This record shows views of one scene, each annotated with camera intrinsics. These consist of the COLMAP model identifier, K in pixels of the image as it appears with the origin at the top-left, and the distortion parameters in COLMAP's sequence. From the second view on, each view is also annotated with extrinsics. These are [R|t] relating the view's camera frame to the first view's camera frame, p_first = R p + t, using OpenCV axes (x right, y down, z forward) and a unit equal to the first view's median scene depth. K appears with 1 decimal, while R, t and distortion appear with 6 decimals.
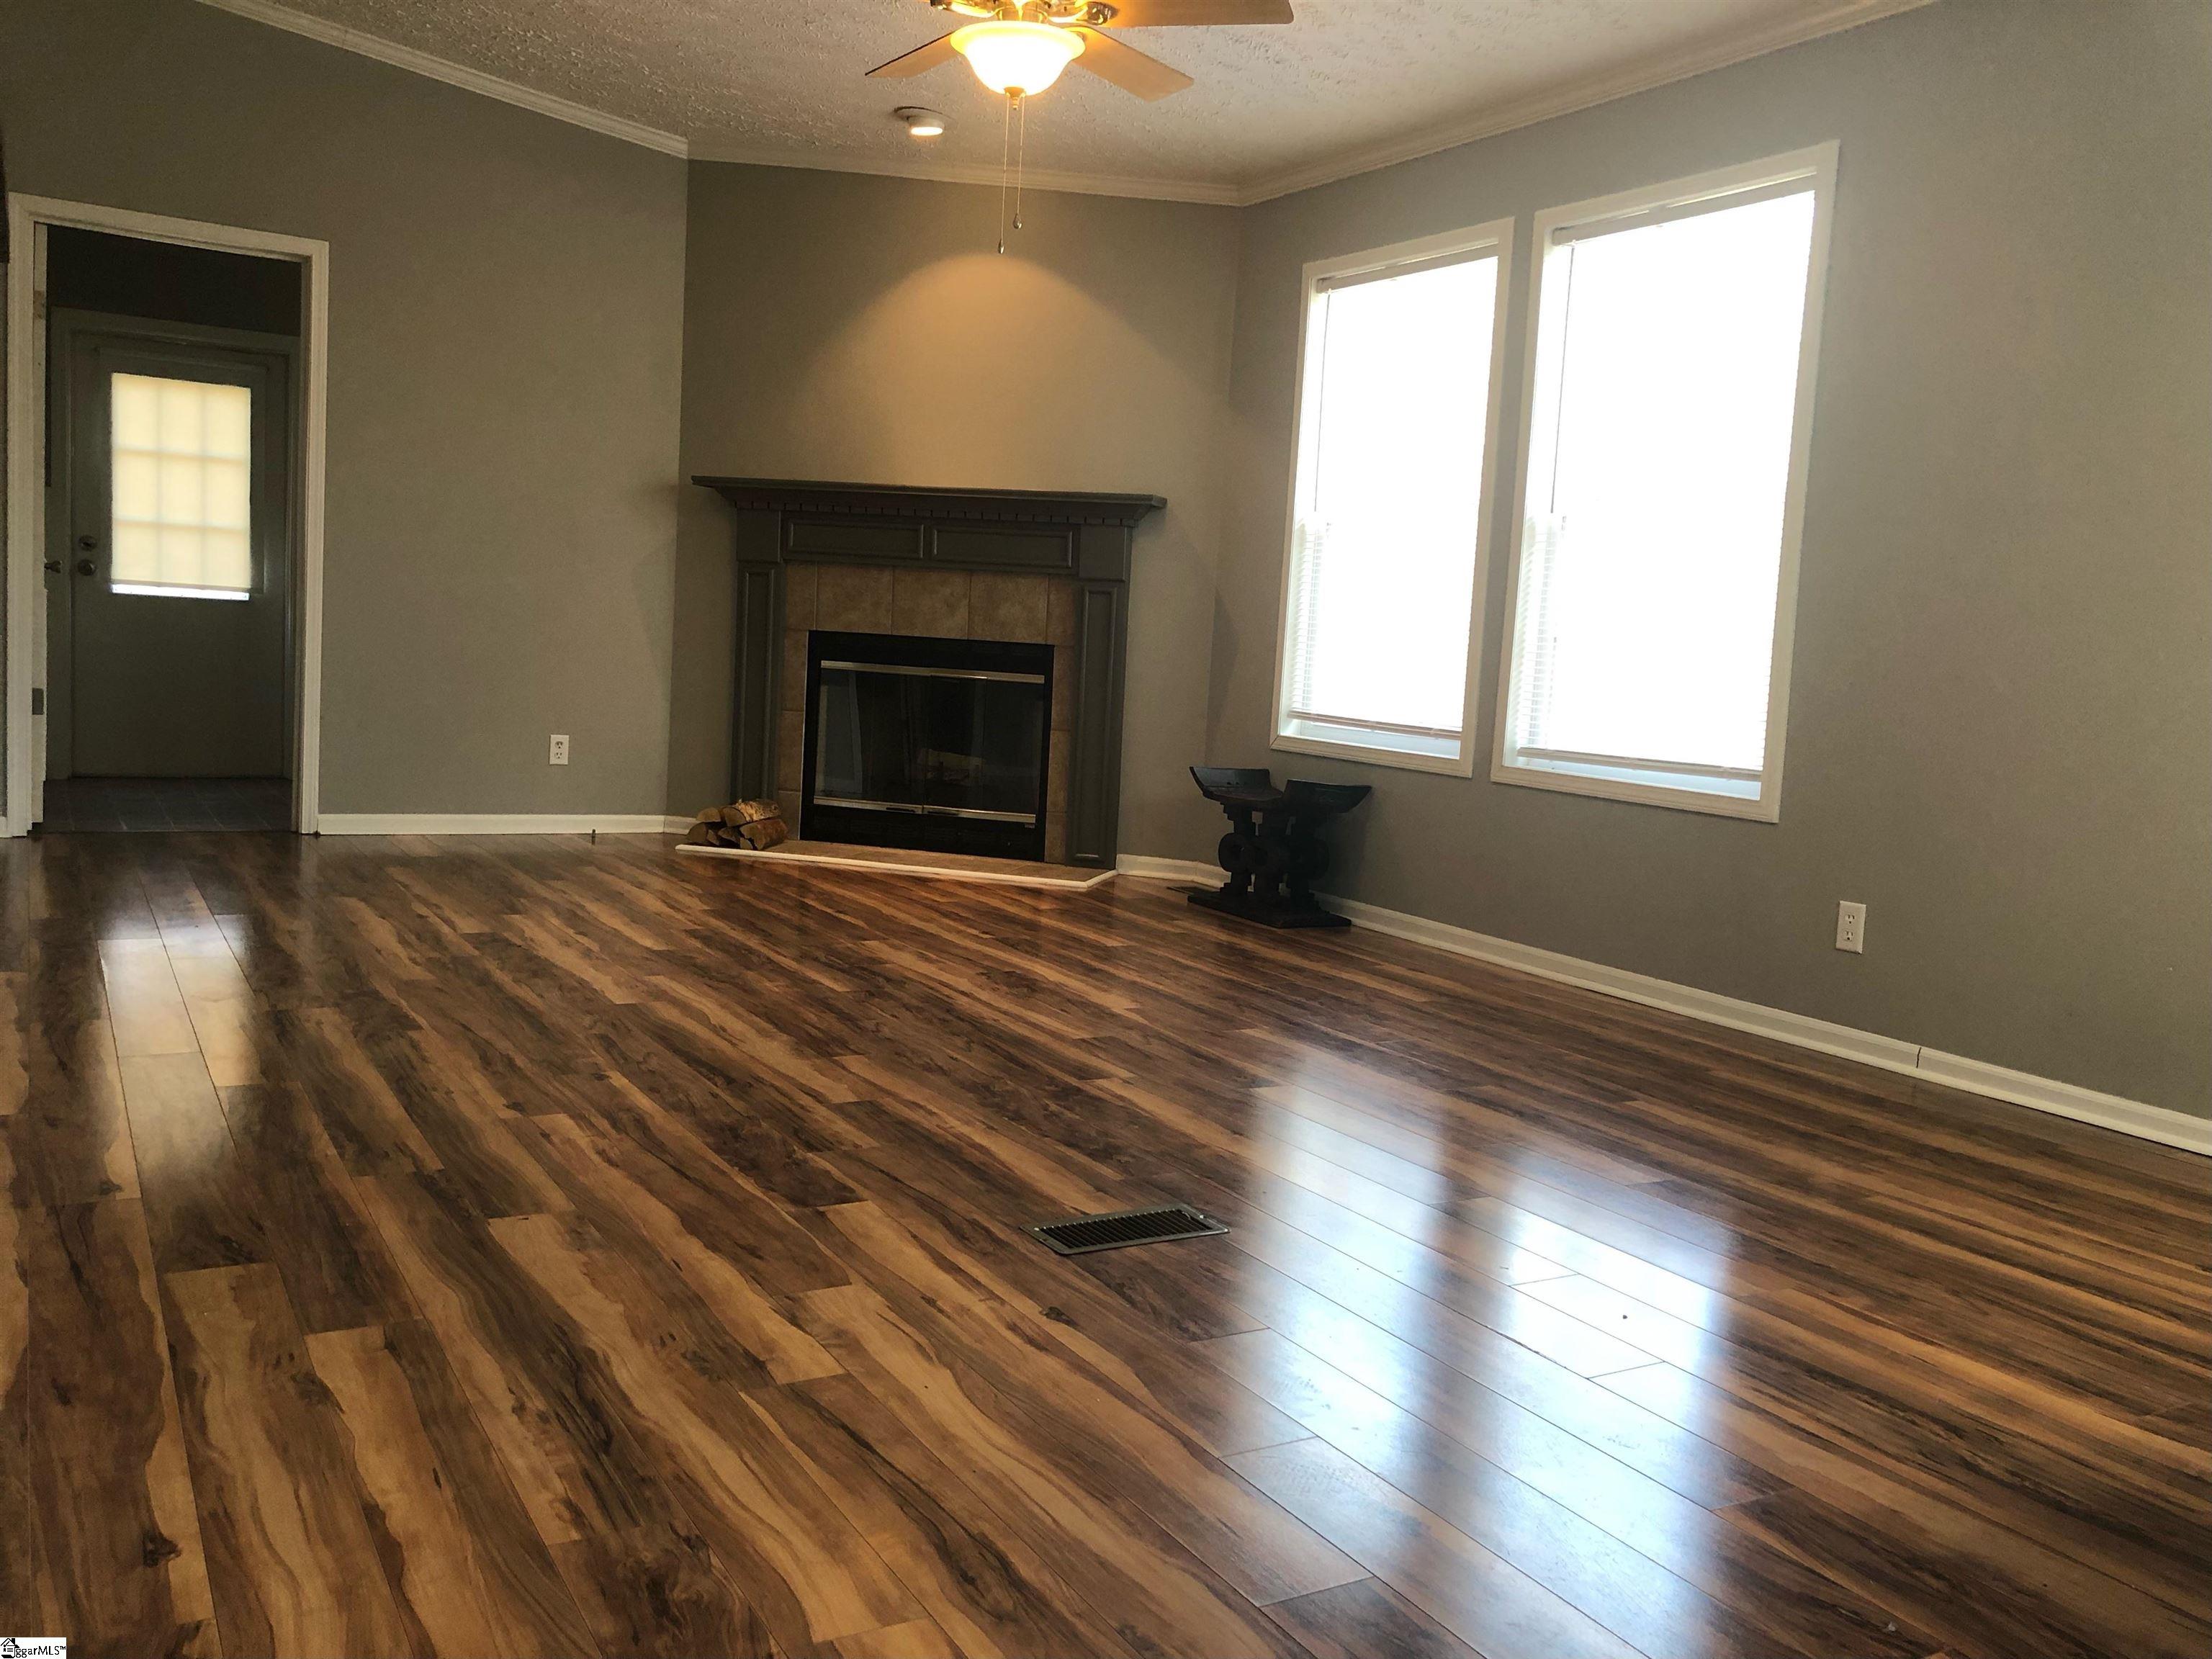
lens RADIAL K [[1829.8, 0, 1107.4], [0, 1829.8, 833.9], [0, 0, 1]] dist [-0.009998, -0.010813]
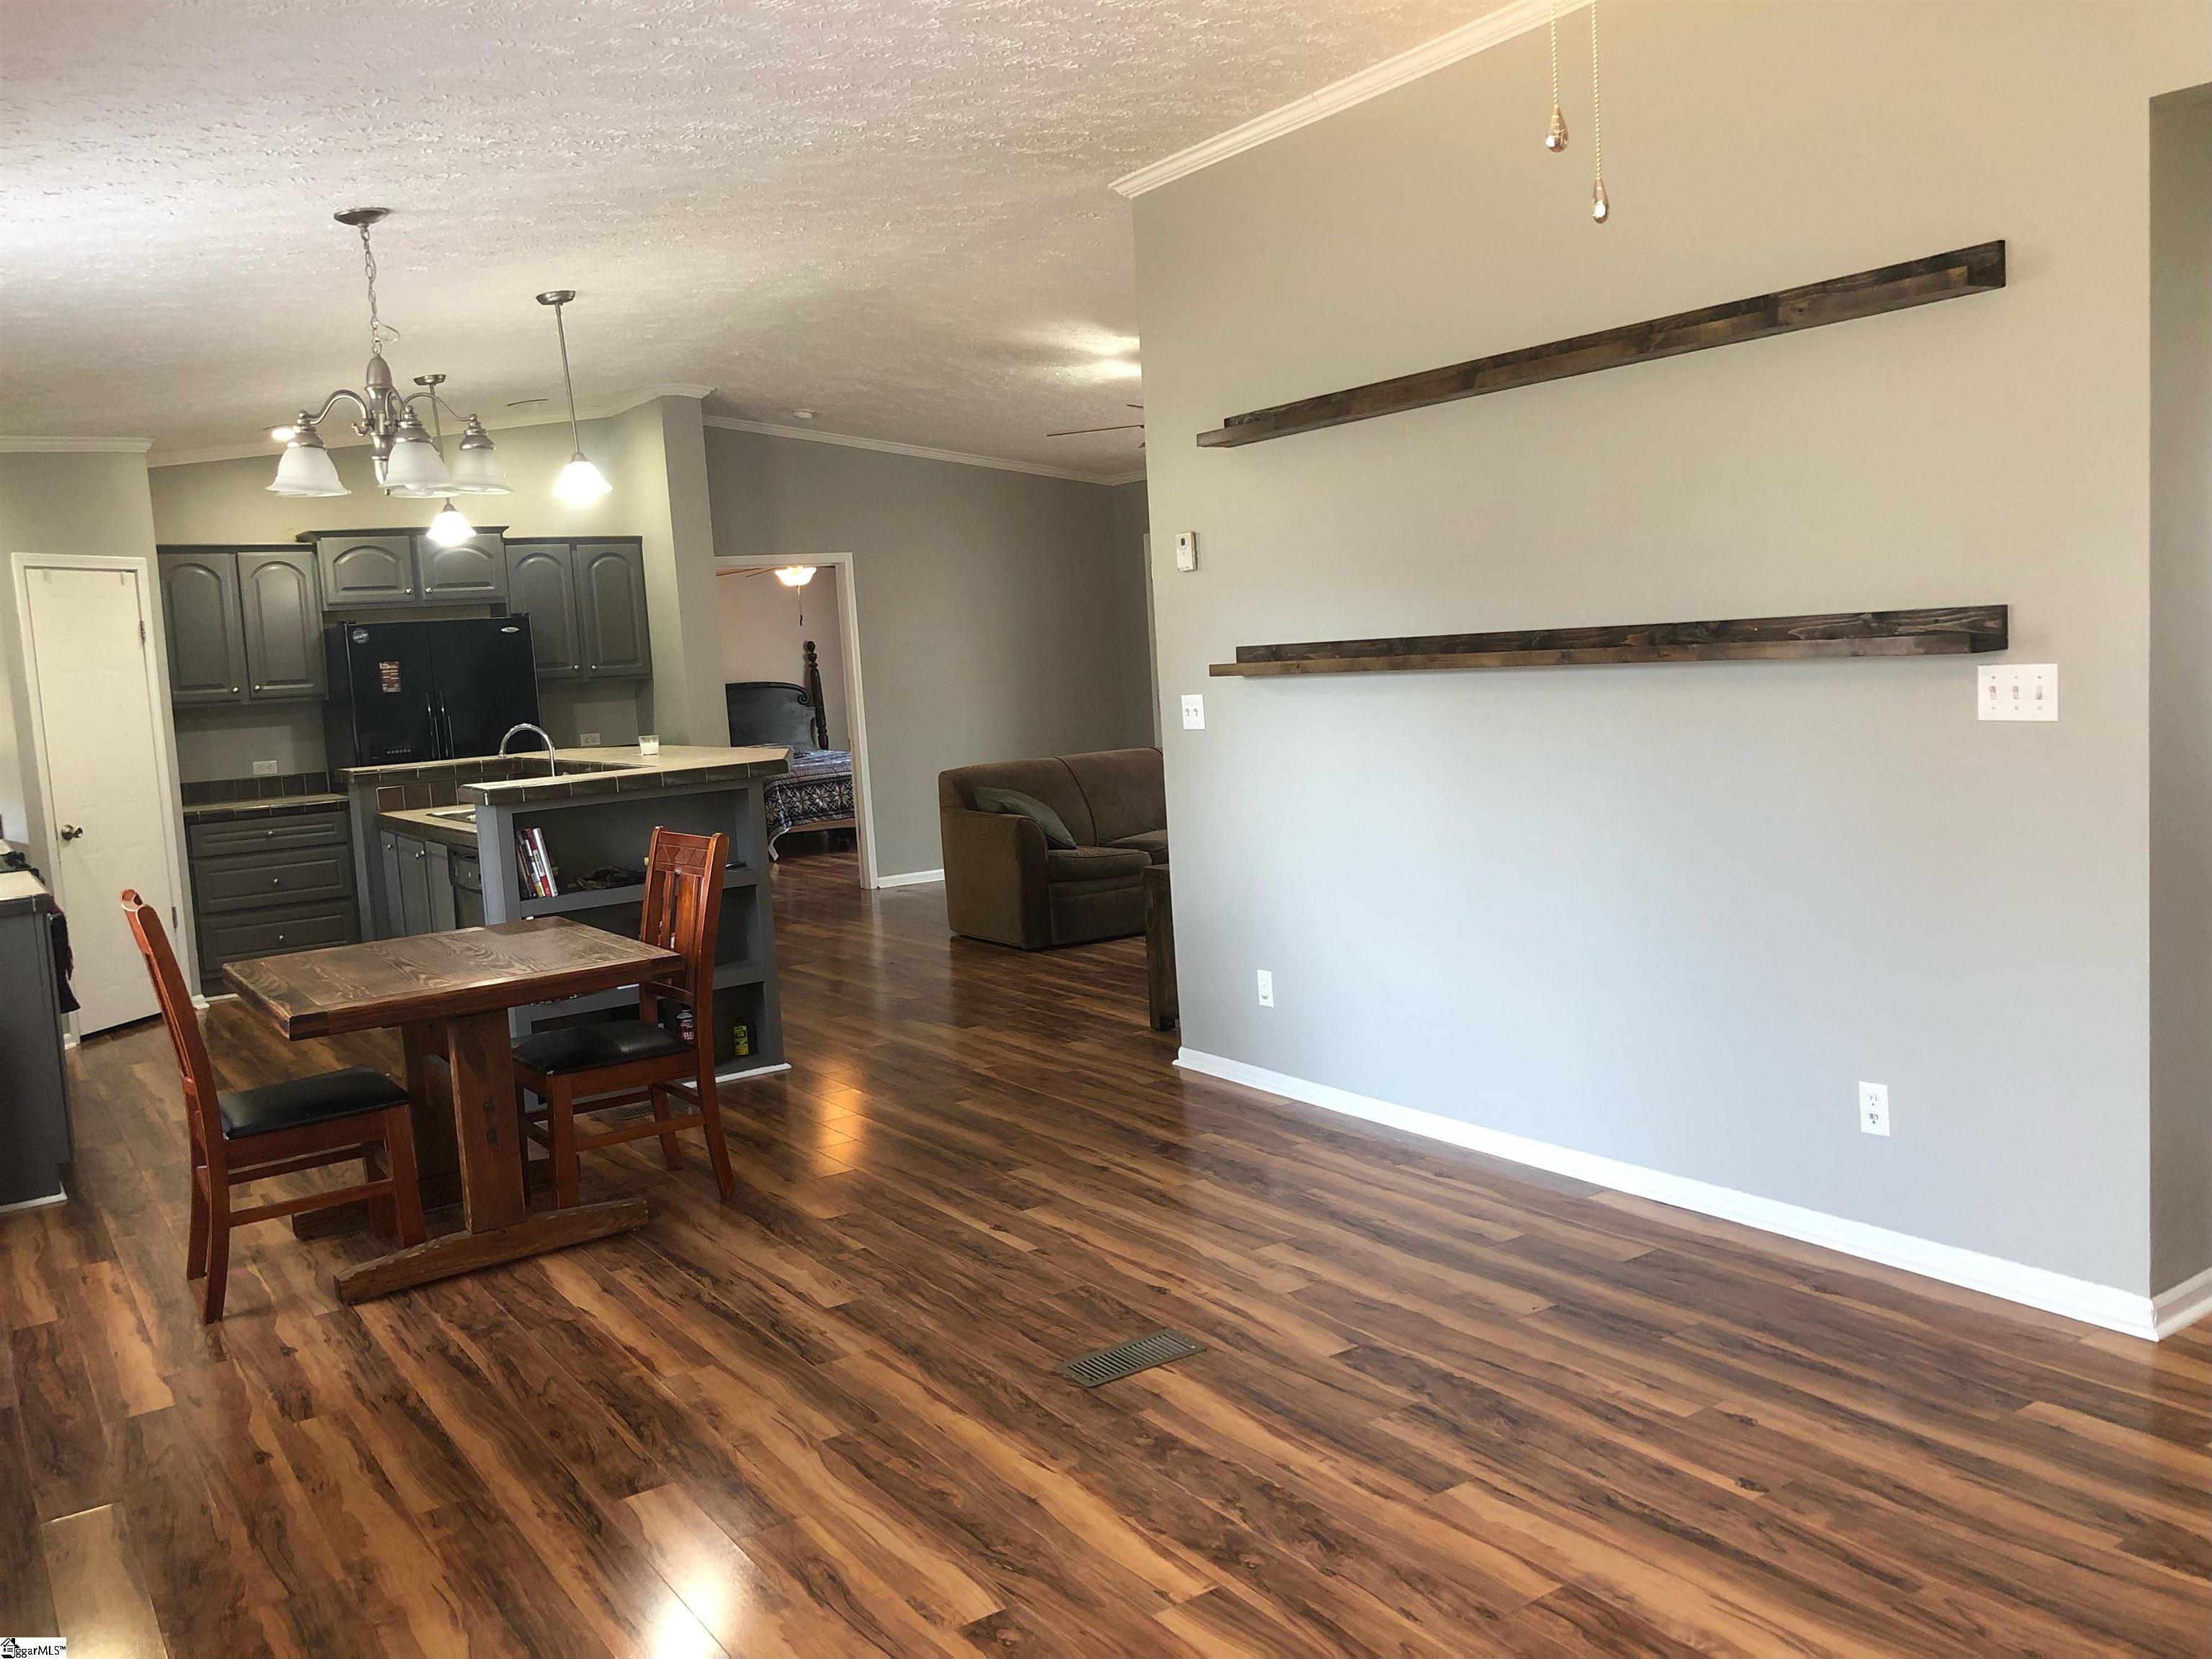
lens RADIAL K [[1829.8, 0, 1107.7], [0, 1829.8, 828.9], [0, 0, 1]] dist [-0.009998, -0.010813]
pose [[-0.998479, 0.013363, -0.053484, 0.077918], [0.002179, 0.978986, 0.203915, -0.370134], [0.055085, 0.203488, -0.977527, 1.848993]]
